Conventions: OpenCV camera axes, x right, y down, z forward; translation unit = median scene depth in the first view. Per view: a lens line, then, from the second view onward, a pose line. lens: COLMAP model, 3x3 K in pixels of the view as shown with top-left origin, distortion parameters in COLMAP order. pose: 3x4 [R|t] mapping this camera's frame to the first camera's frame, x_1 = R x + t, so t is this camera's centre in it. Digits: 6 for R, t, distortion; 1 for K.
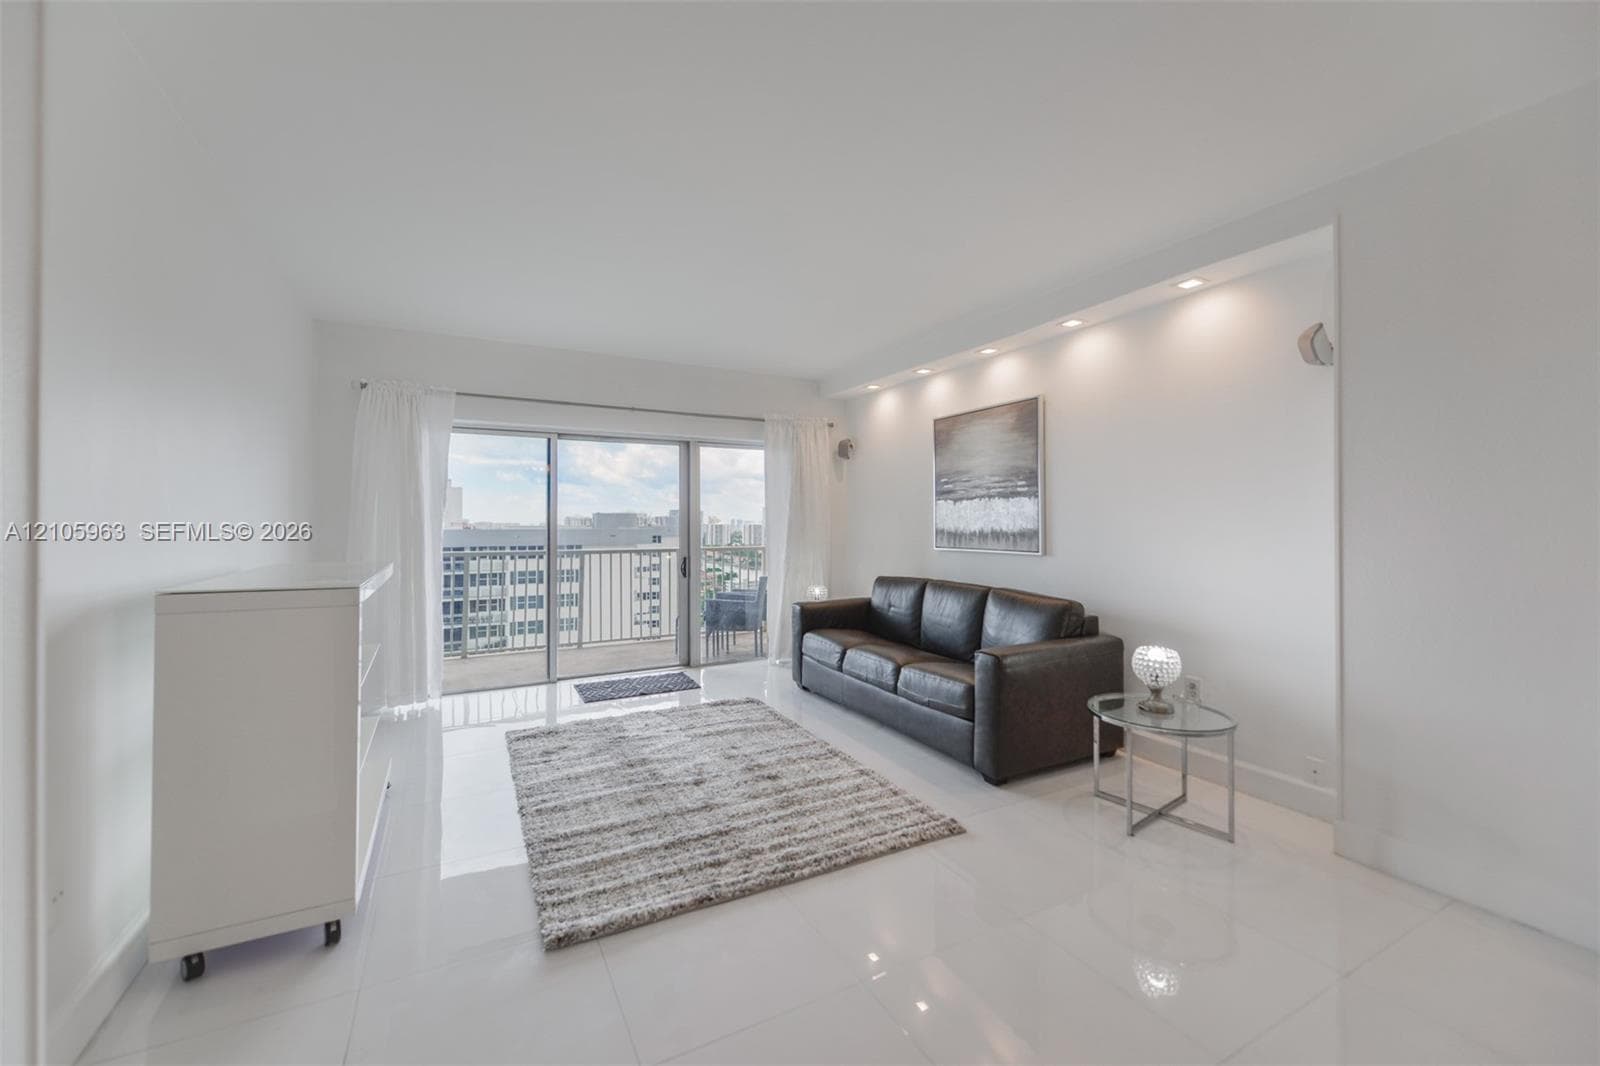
lens RADIAL K [[632.9, 0, 787.7], [0, 632.9, 526.5], [0, 0, 1]] dist [0.002793, 0.000017]
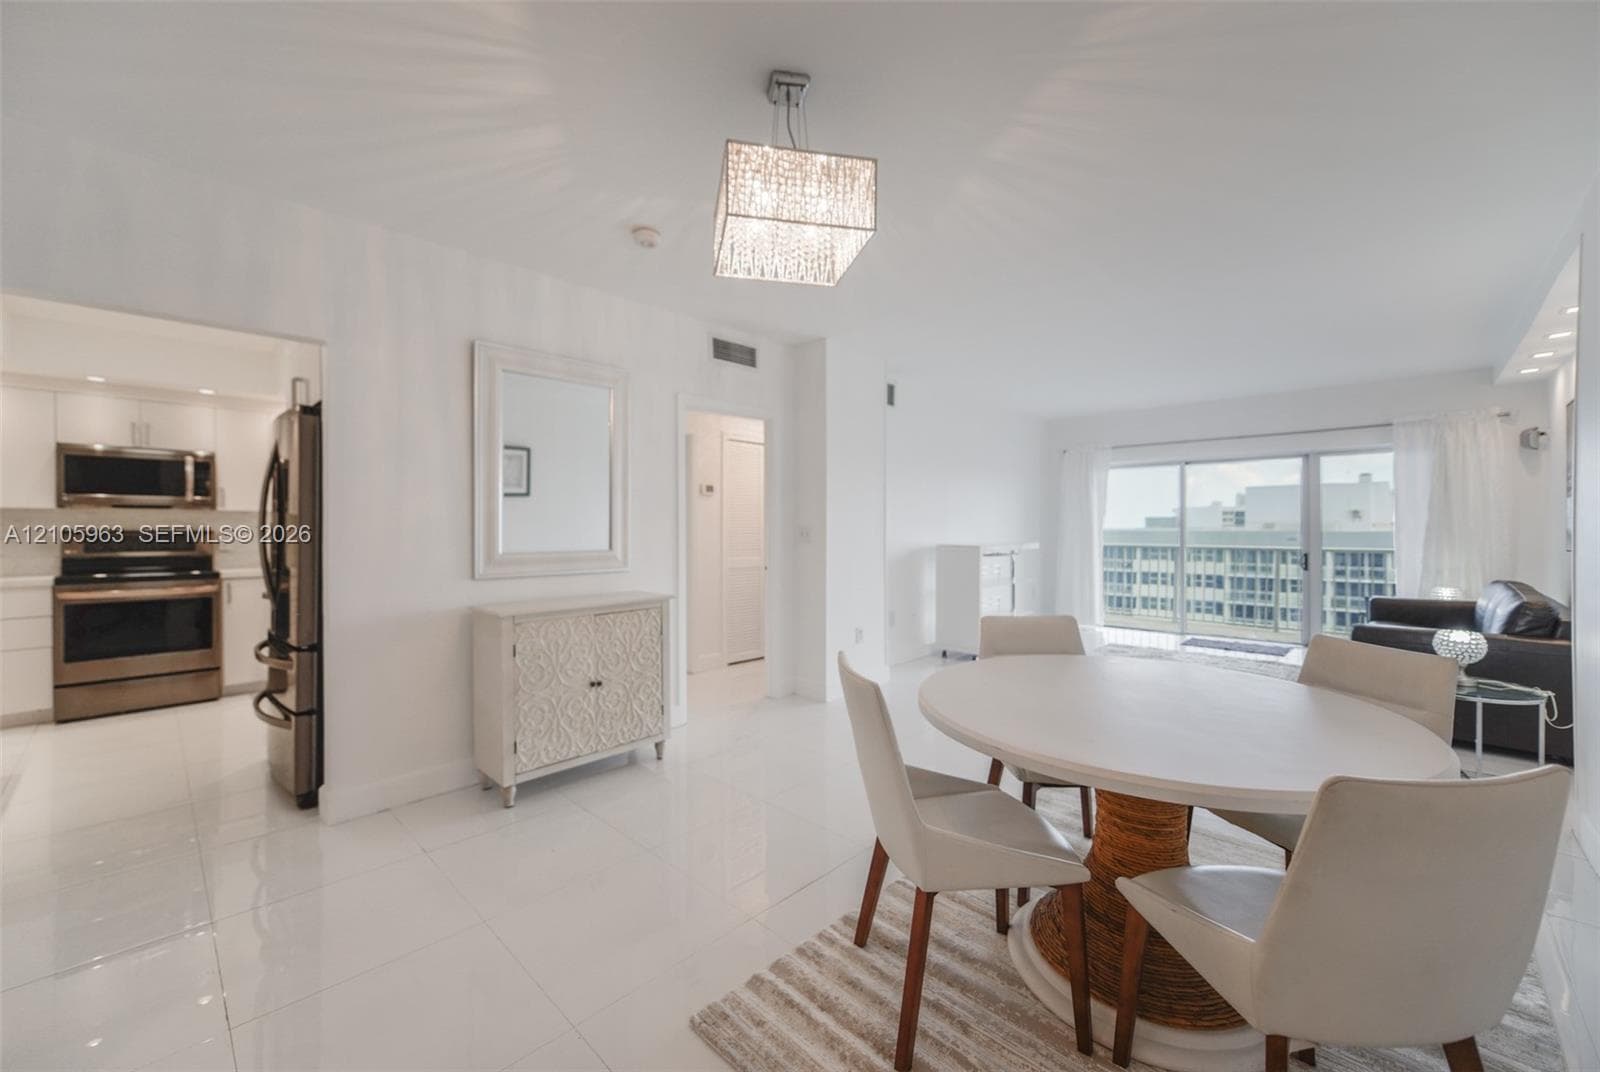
lens RADIAL K [[632.9, 0, 787.7], [0, 632.9, 529.5], [0, 0, 1]] dist [0.002793, 0.000017]
pose [[0.308336, 0.006947, -0.951252, 1.102200], [-0.005089, 0.999971, 0.005653, 0.005851], [0.951264, 0.003098, 0.308363, -0.450904]]
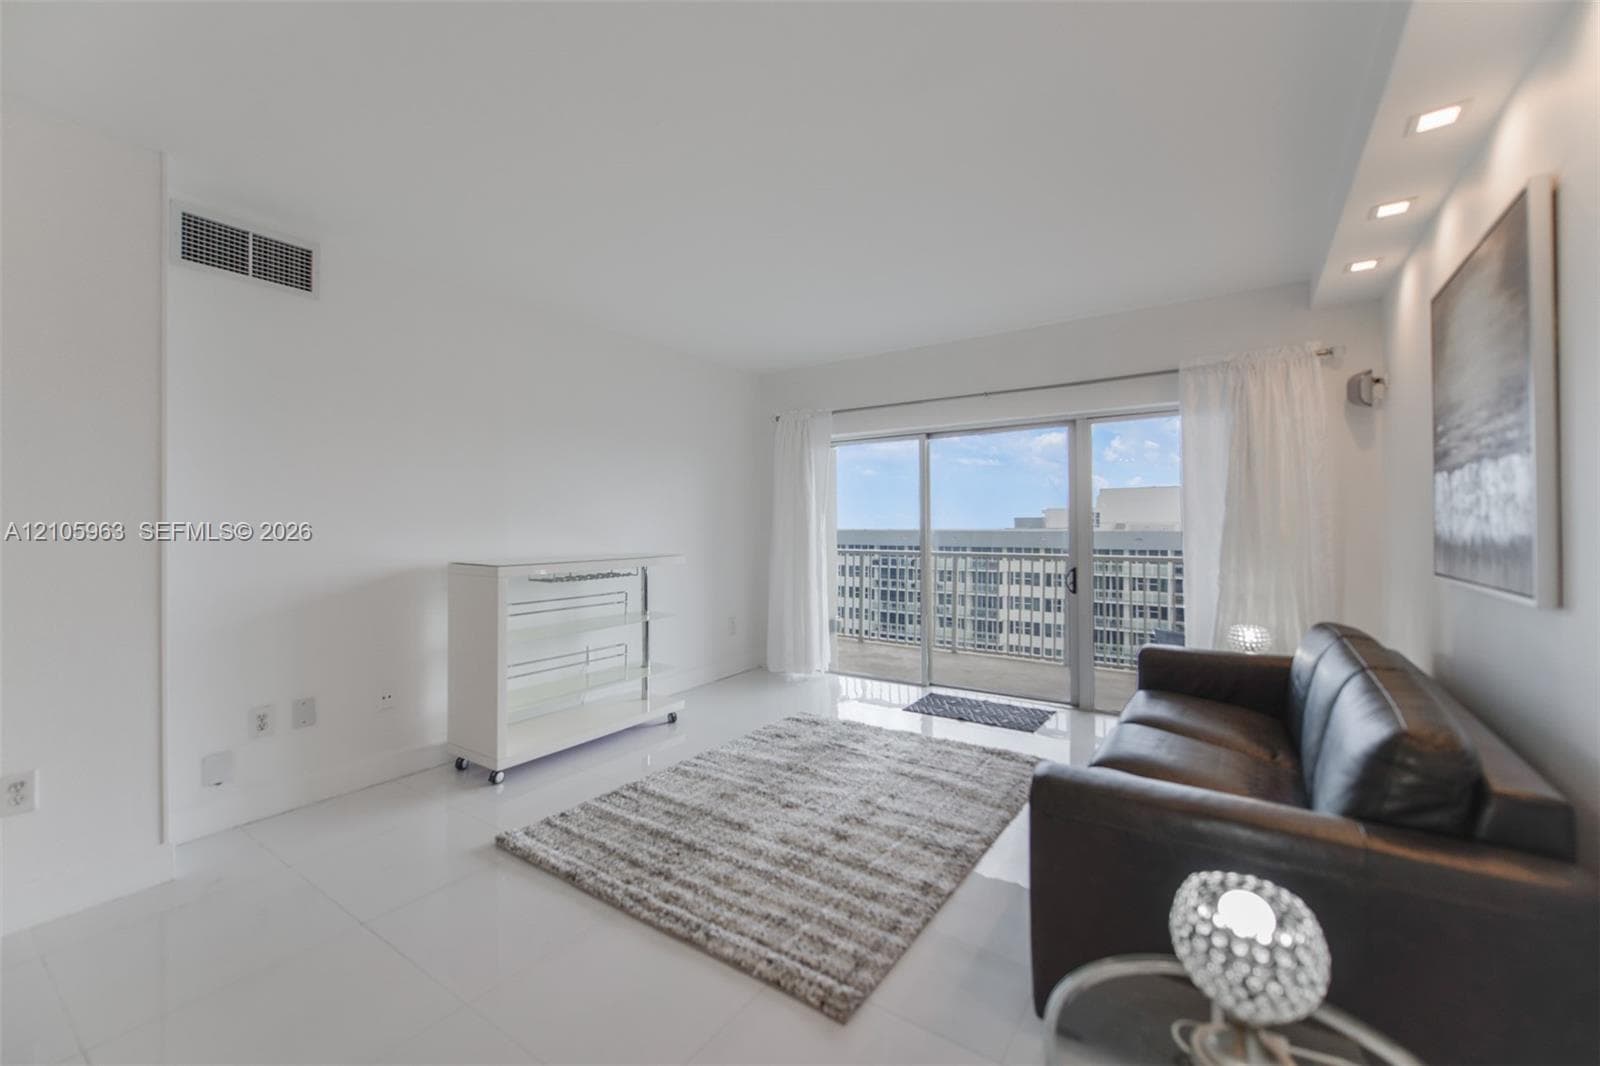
lens RADIAL K [[647.8, 0, 788.8], [0, 647.8, 526.7], [0, 0, 1]] dist [0.000947, -0.000081]
pose [[0.462168, -0.000880, -0.886792, 0.652436], [-0.001218, 0.999998, -0.001627, -0.000635], [0.886791, 0.001832, 0.462166, 0.527924]]
